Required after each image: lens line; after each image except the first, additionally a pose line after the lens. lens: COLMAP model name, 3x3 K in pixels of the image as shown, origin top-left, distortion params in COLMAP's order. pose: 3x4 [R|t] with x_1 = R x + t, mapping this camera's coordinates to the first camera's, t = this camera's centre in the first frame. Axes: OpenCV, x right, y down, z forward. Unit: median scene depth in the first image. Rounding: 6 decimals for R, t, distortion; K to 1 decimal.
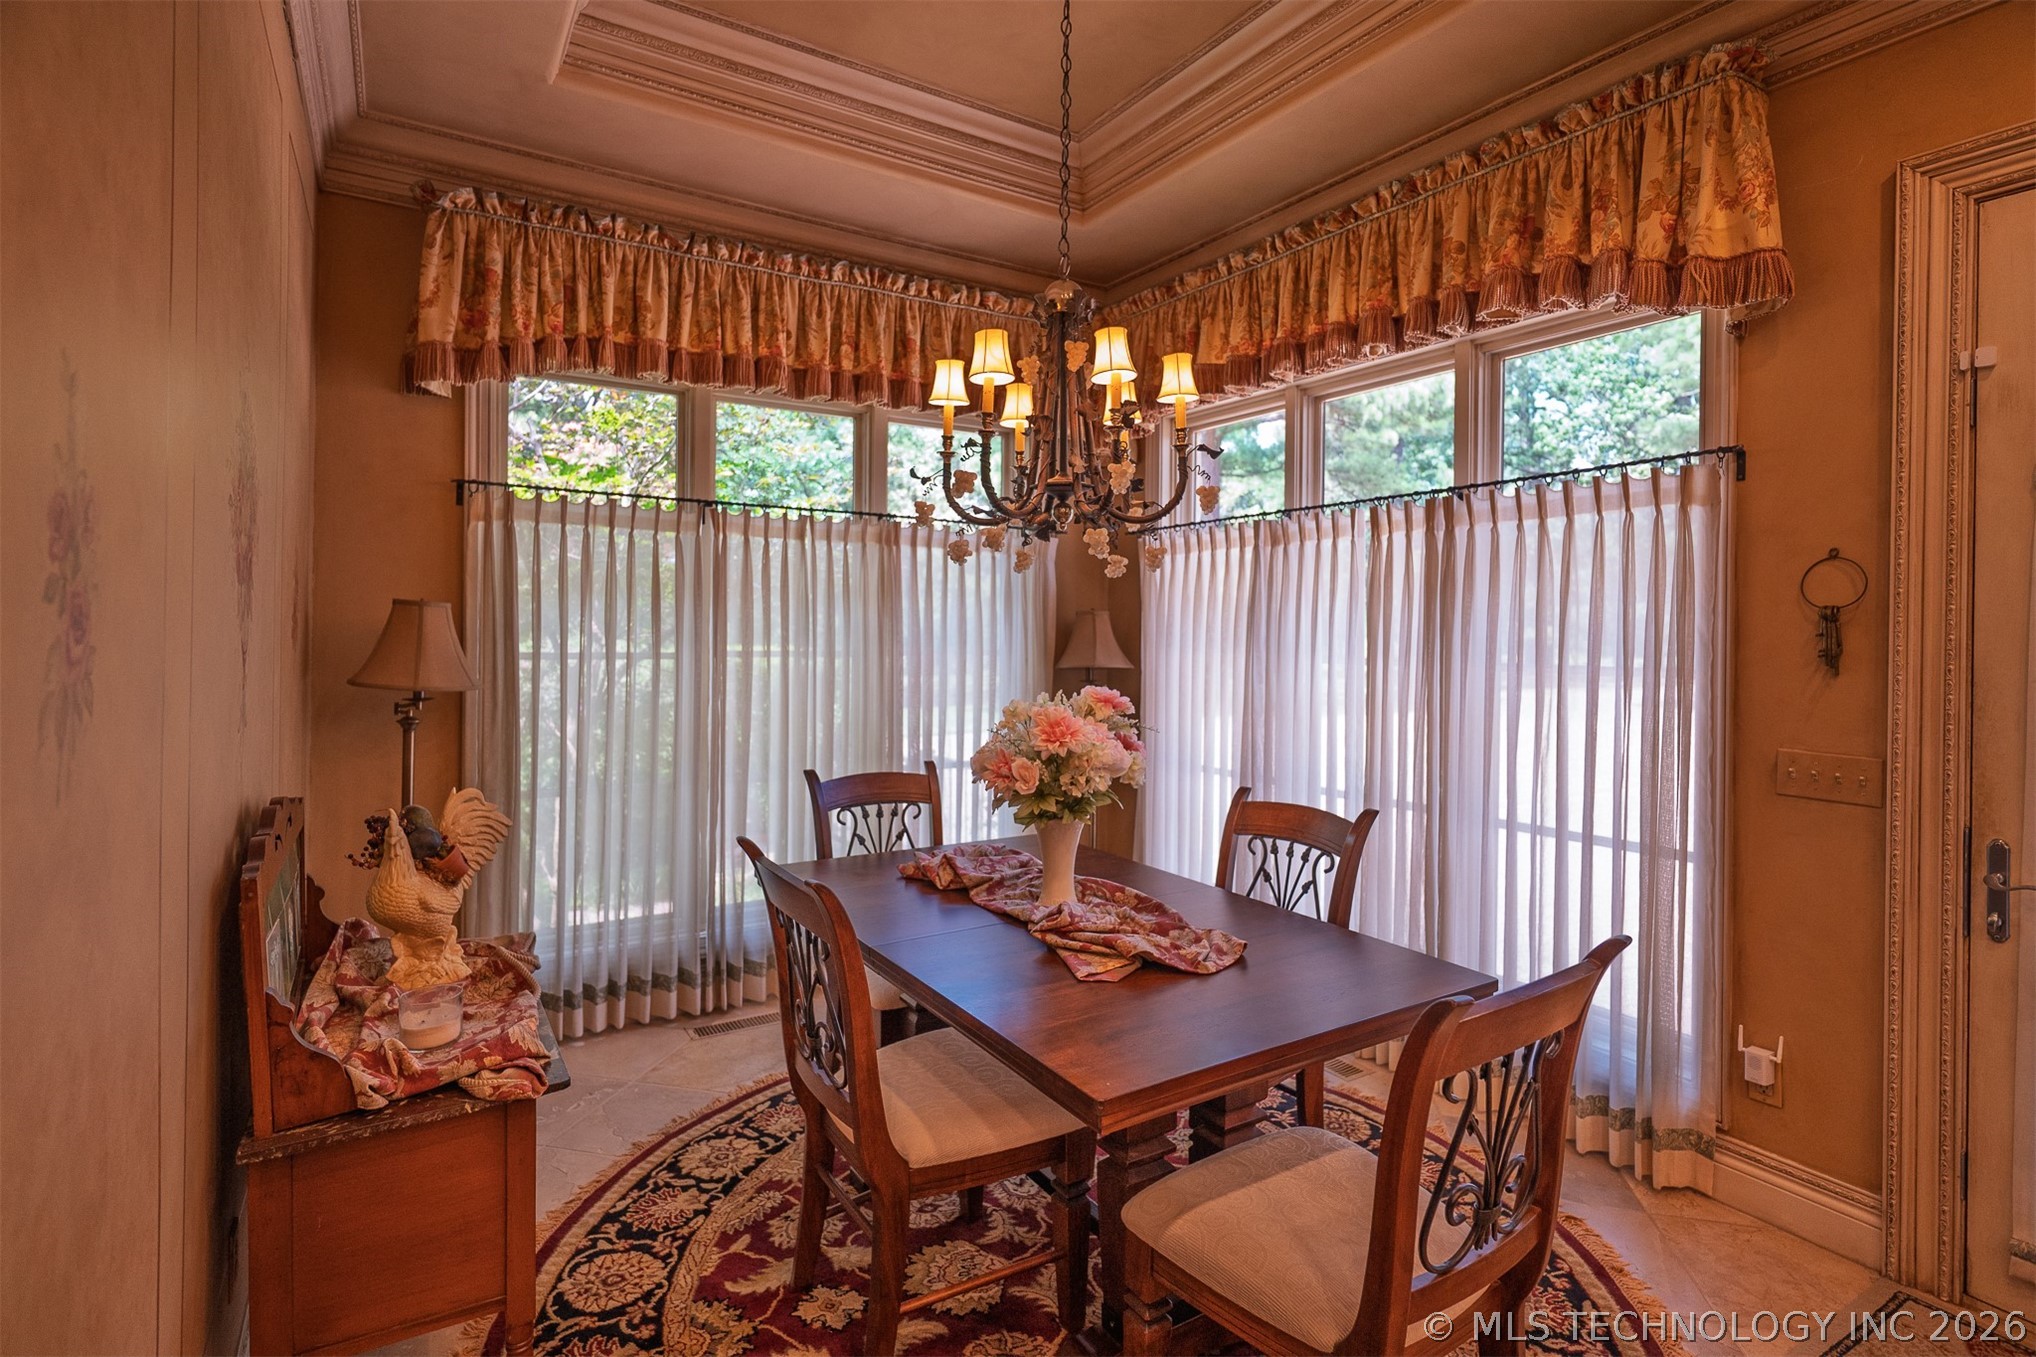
lens RADIAL K [[979.2, 0, 1003.7], [0, 979.2, 630.6], [0, 0, 1]] dist [0.000388, 0.001285]
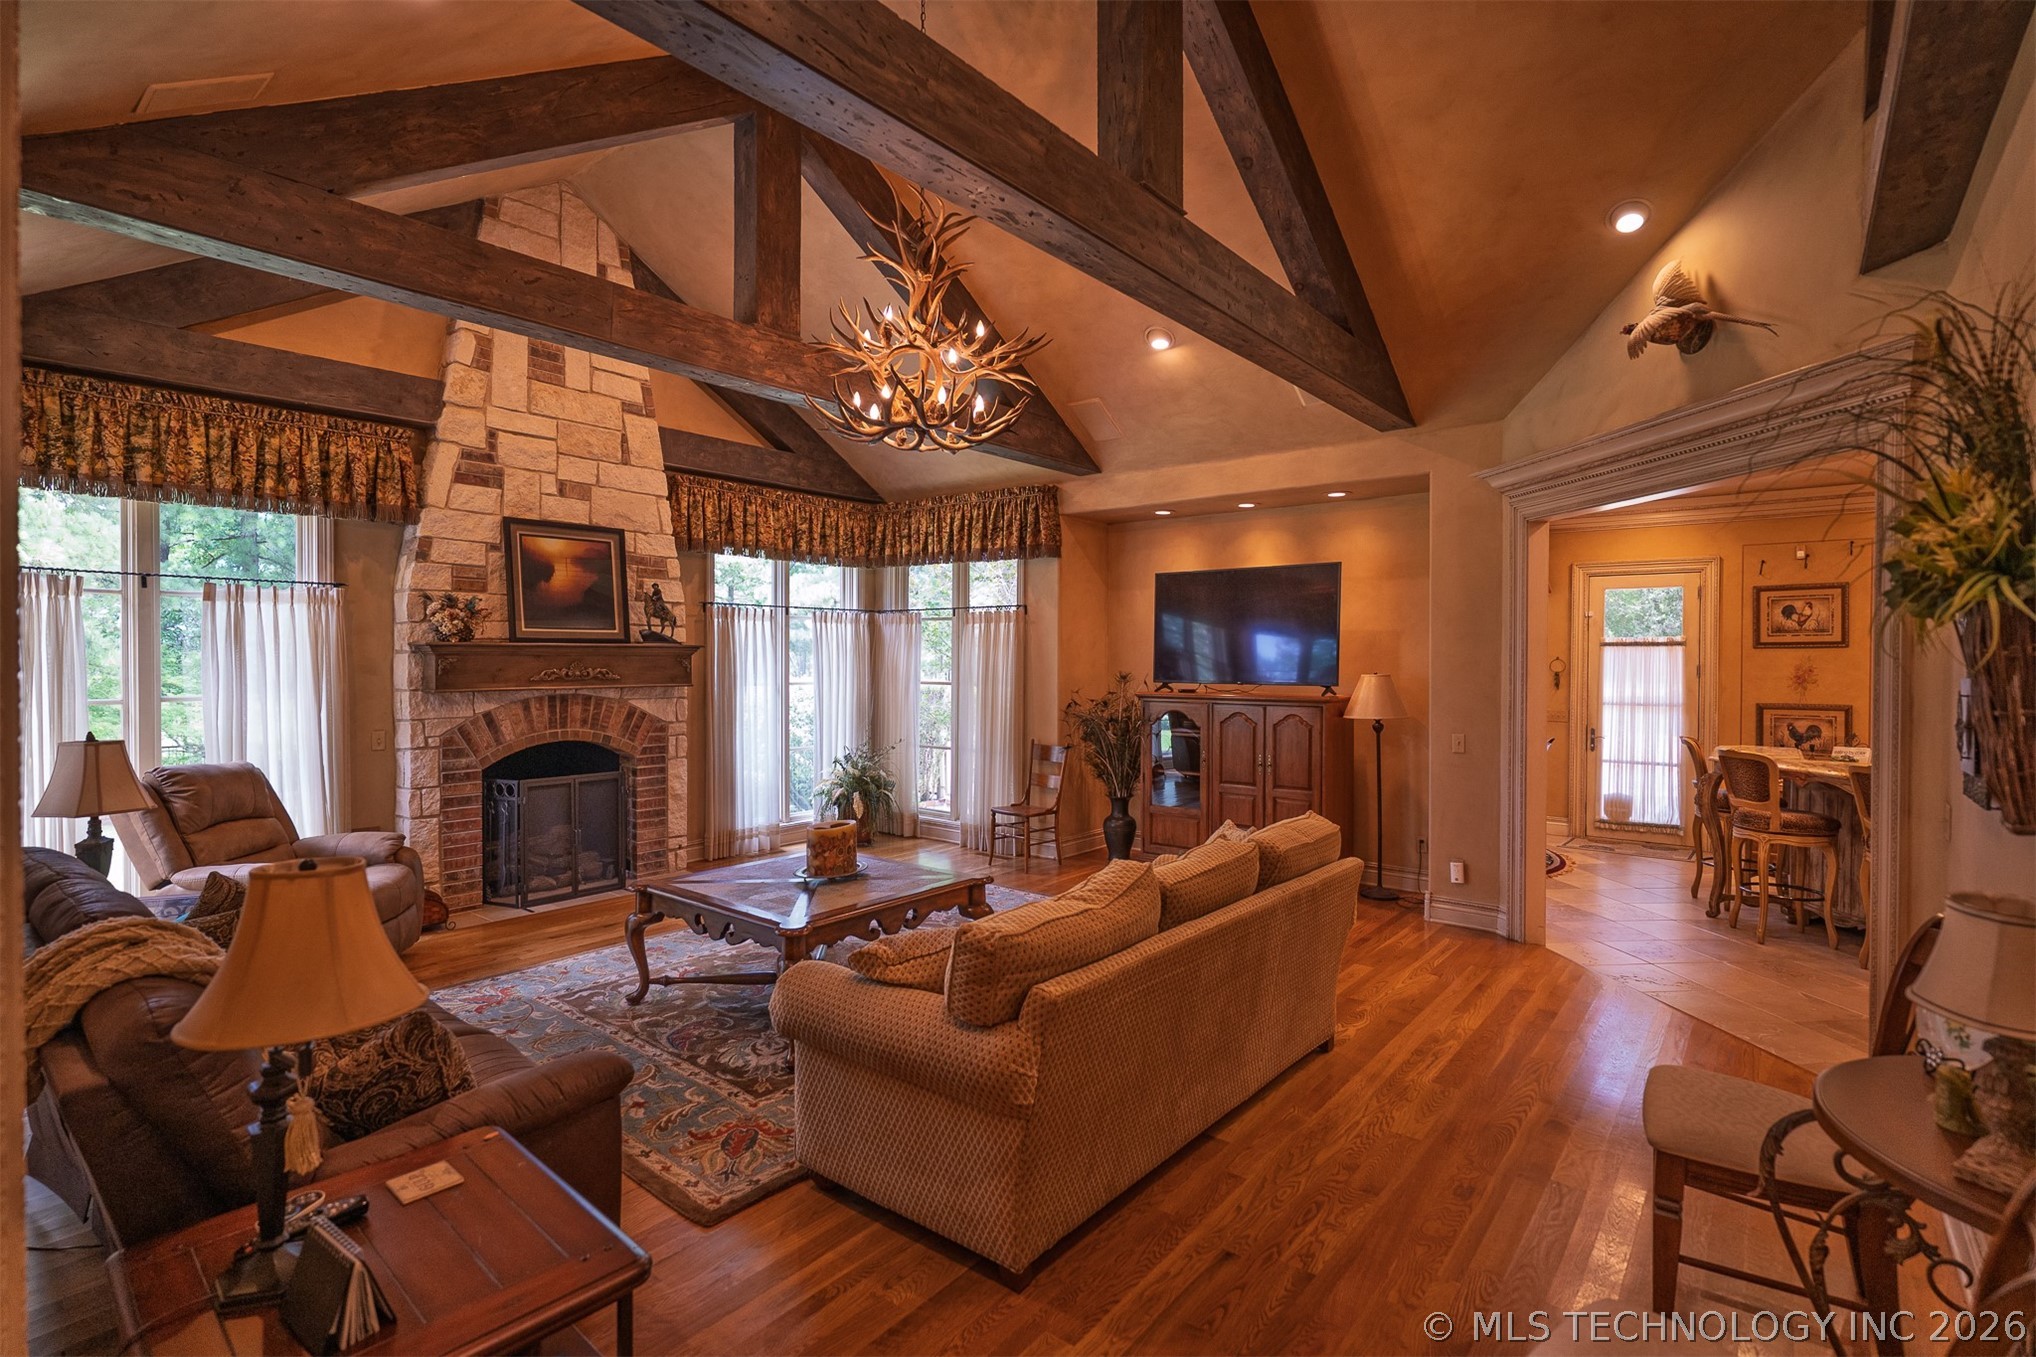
lens RADIAL K [[979.2, 0, 1001.0], [0, 979.2, 674.6], [0, 0, 1]] dist [0.000388, 0.001285]
pose [[0.948843, -0.009392, 0.315608, -1.710883], [0.005240, 0.999888, 0.014000, -0.054708], [-0.315705, -0.011630, 0.948786, -1.375647]]
